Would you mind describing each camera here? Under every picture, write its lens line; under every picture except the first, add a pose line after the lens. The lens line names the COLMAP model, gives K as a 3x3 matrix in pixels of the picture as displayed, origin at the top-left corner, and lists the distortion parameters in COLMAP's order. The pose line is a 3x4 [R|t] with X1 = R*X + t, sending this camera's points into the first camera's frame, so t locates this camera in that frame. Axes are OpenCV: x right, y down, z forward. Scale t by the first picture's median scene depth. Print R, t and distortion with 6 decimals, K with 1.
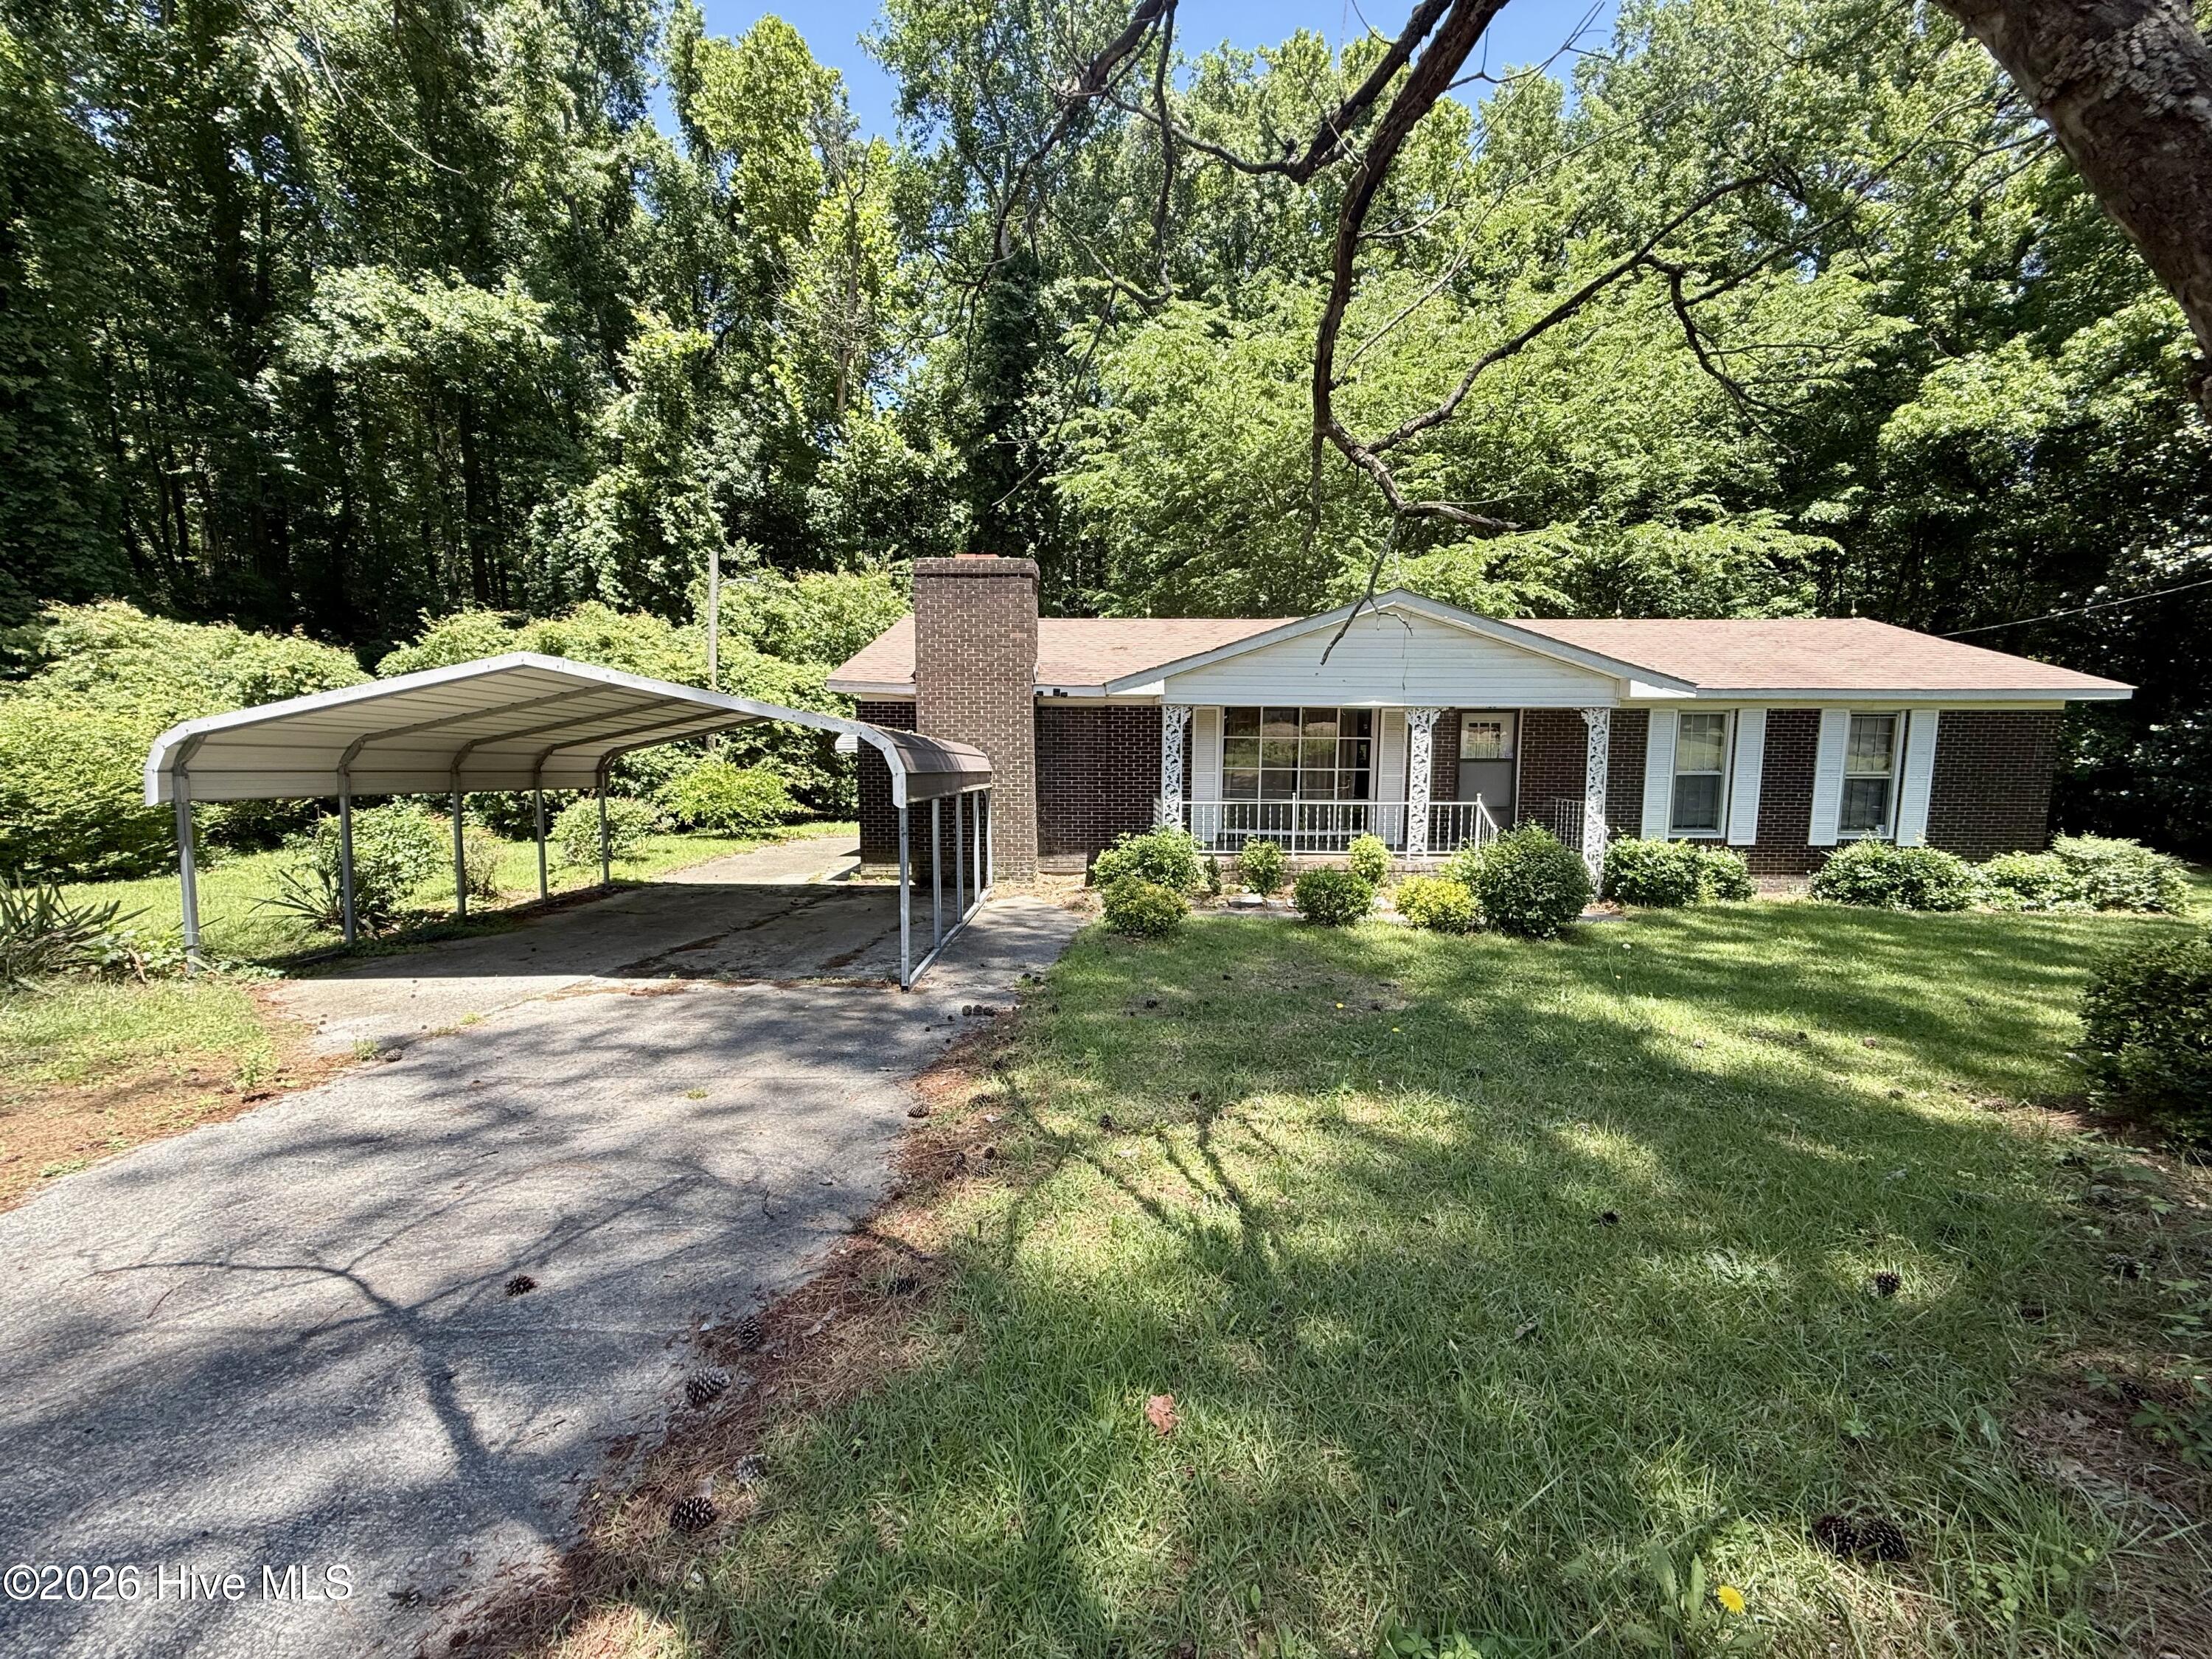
lens RADIAL K [[881.4, 0, 1105.2], [0, 881.4, 834.3], [0, 0, 1]] dist [0.002722, -0.000935]
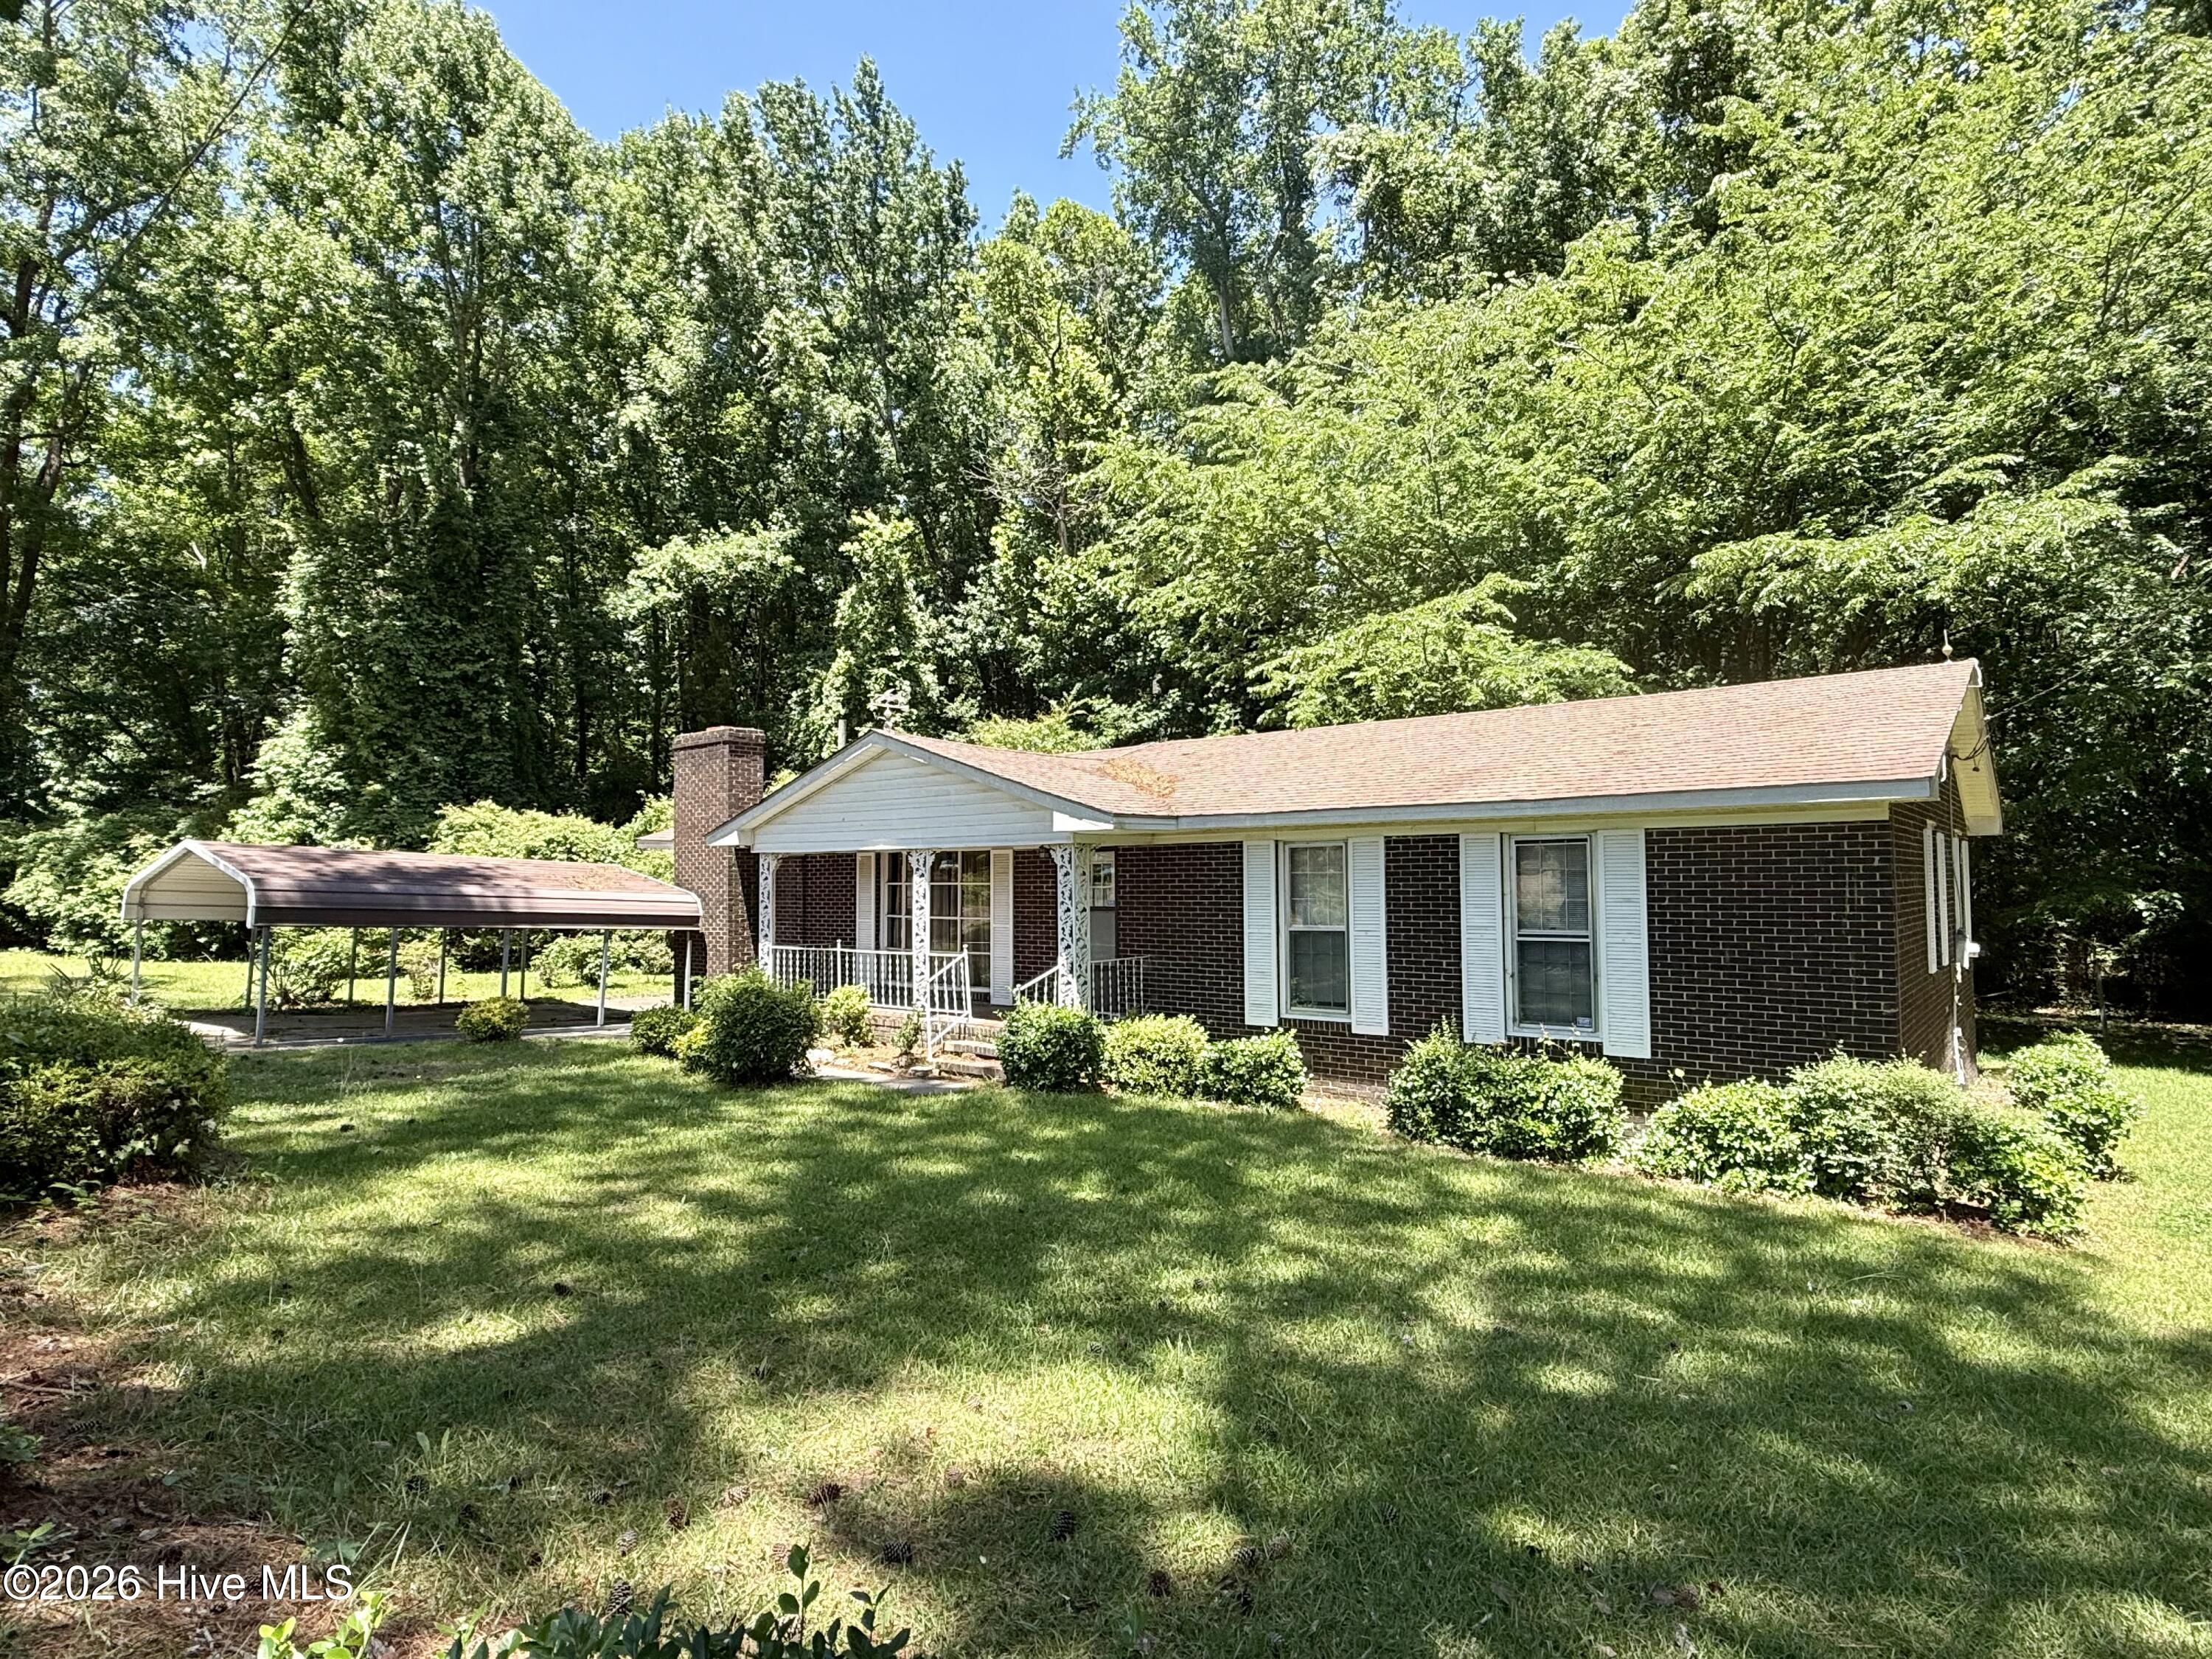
lens RADIAL K [[1189.9, 0, 1116.8], [0, 1189.9, 827.2], [0, 0, 1]] dist [-0.005781, -0.000323]
pose [[0.779298, -0.038492, -0.625470, 0.975941], [-0.063311, 0.988169, -0.139695, -0.004919], [0.623447, 0.148463, 0.767641, 0.128751]]
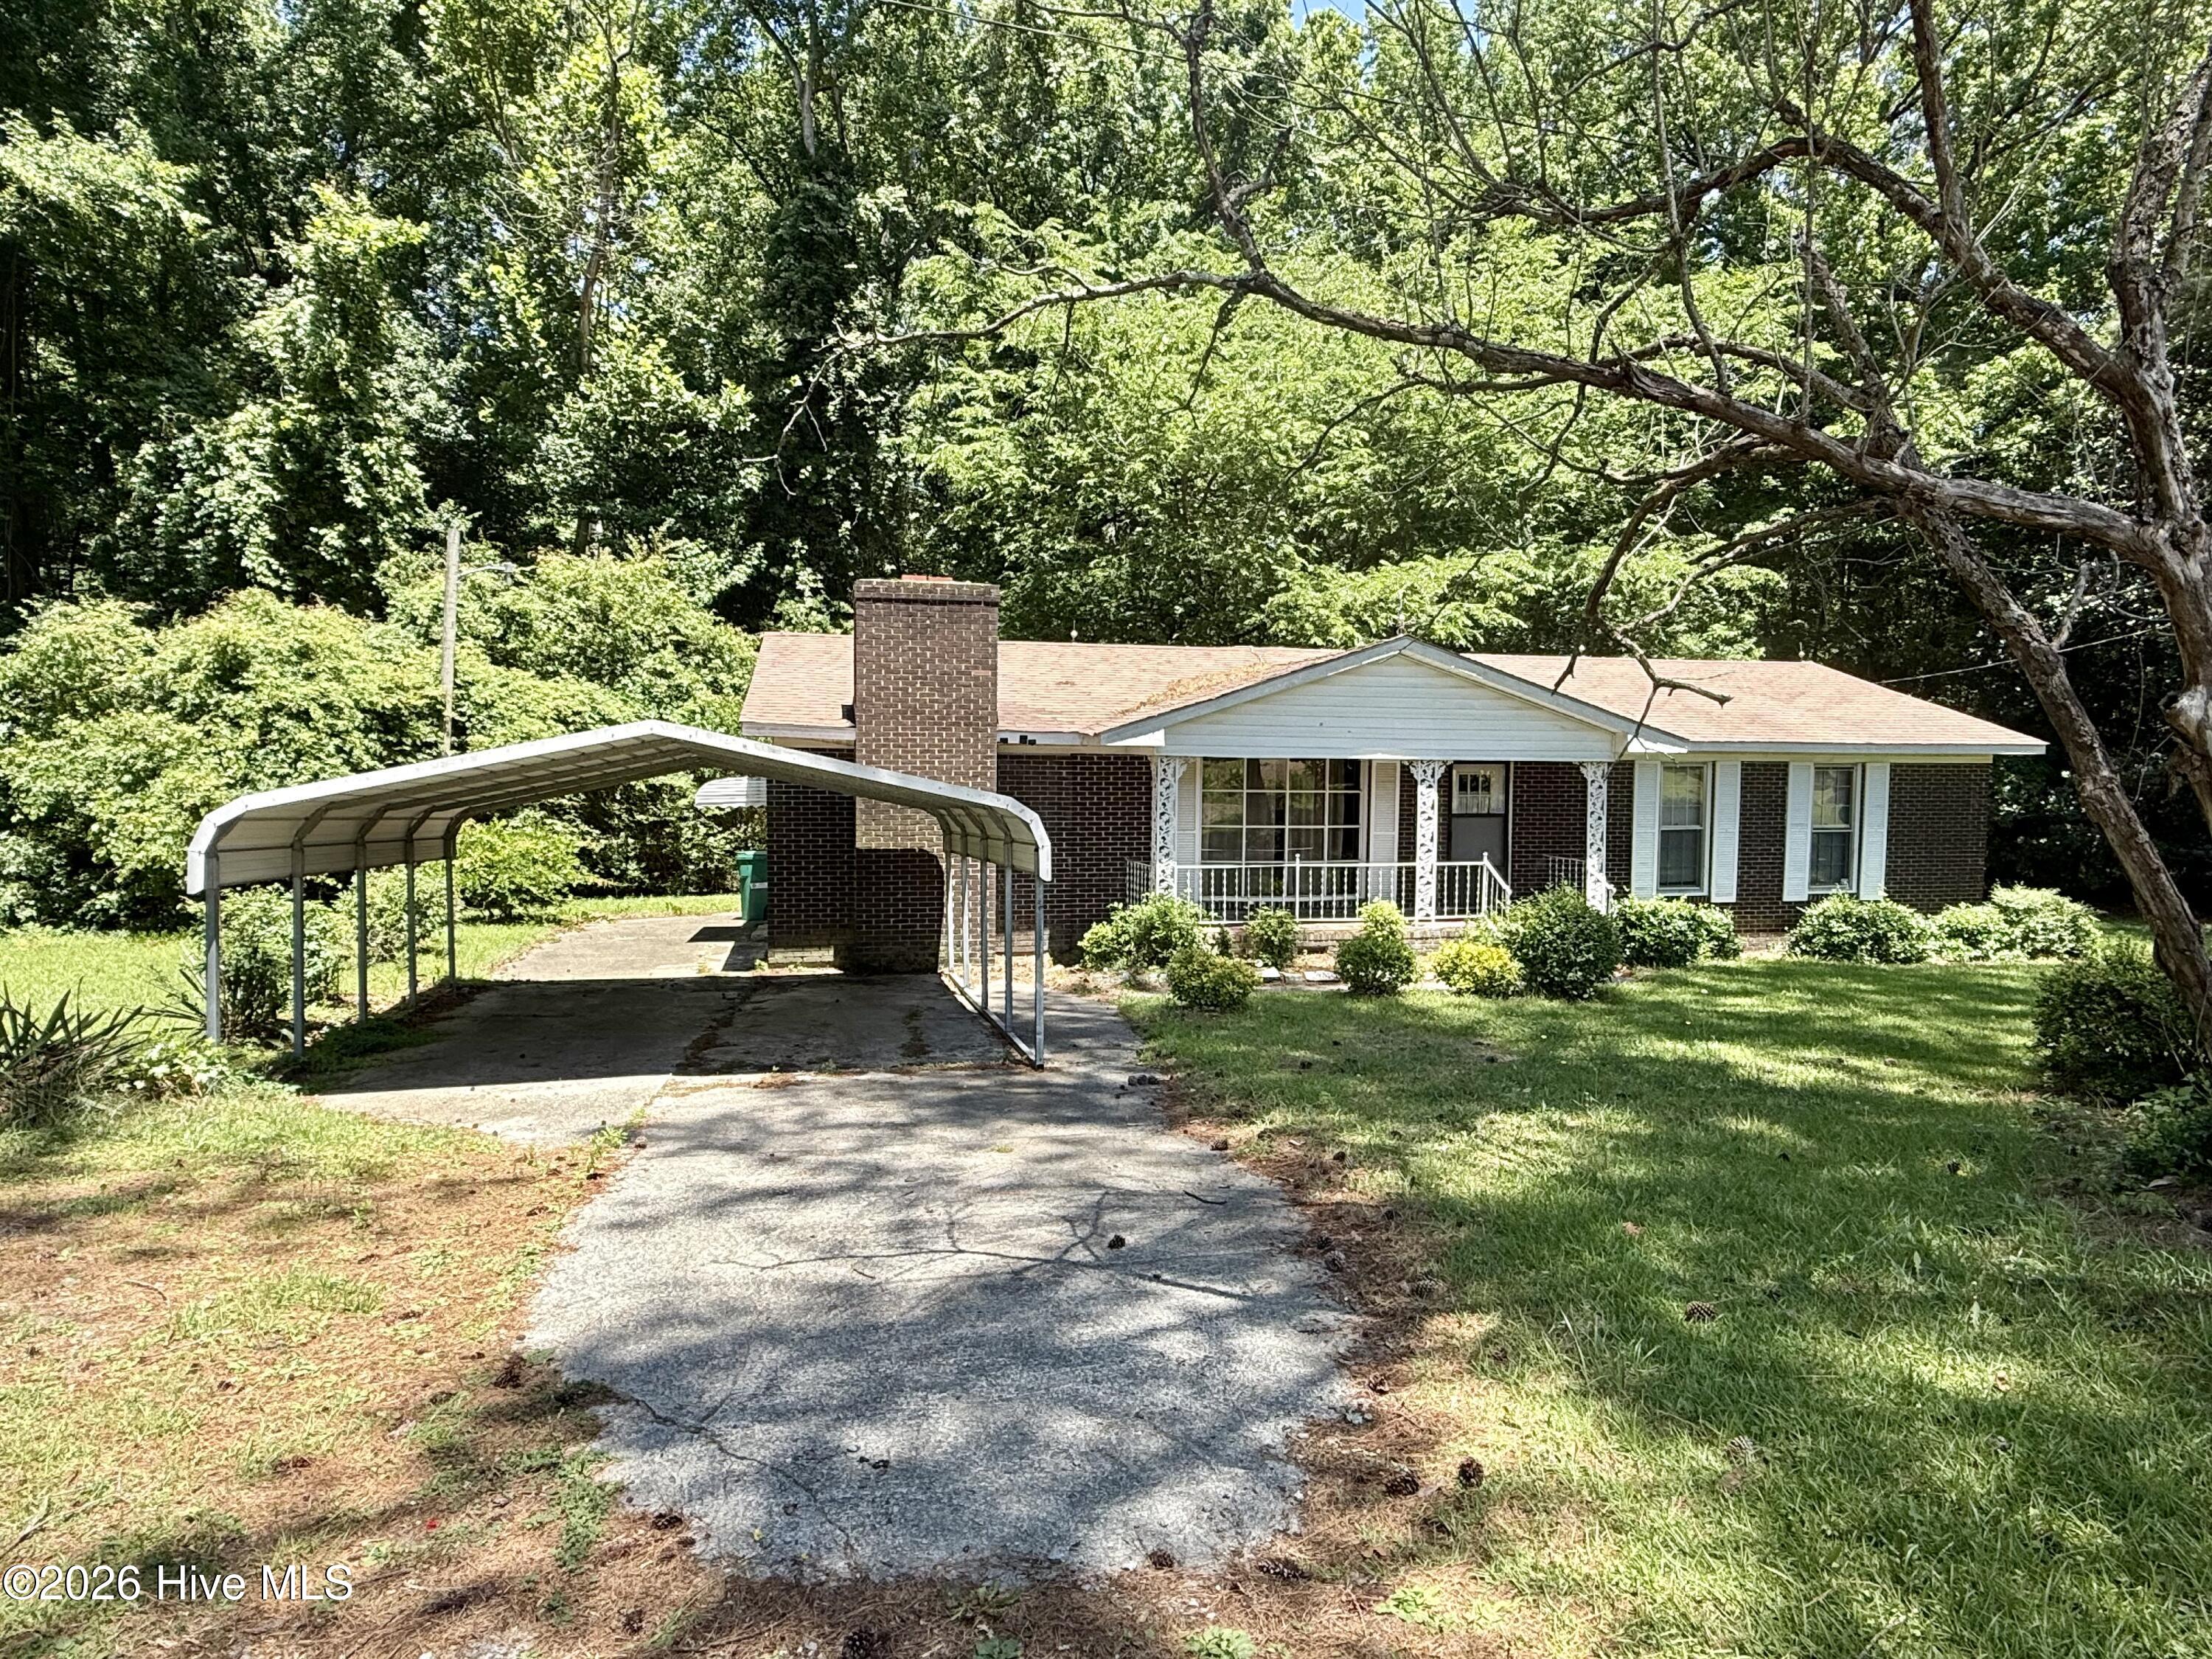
lens RADIAL K [[1266.0, 0, 1113.1], [0, 1266.0, 841.8], [0, 0, 1]] dist [0.004329, -0.003153]
pose [[0.974723, -0.009874, 0.223197, -0.196787], [0.020884, 0.998676, -0.047022, -0.002182], [-0.222437, 0.050495, 0.973639, -0.165914]]
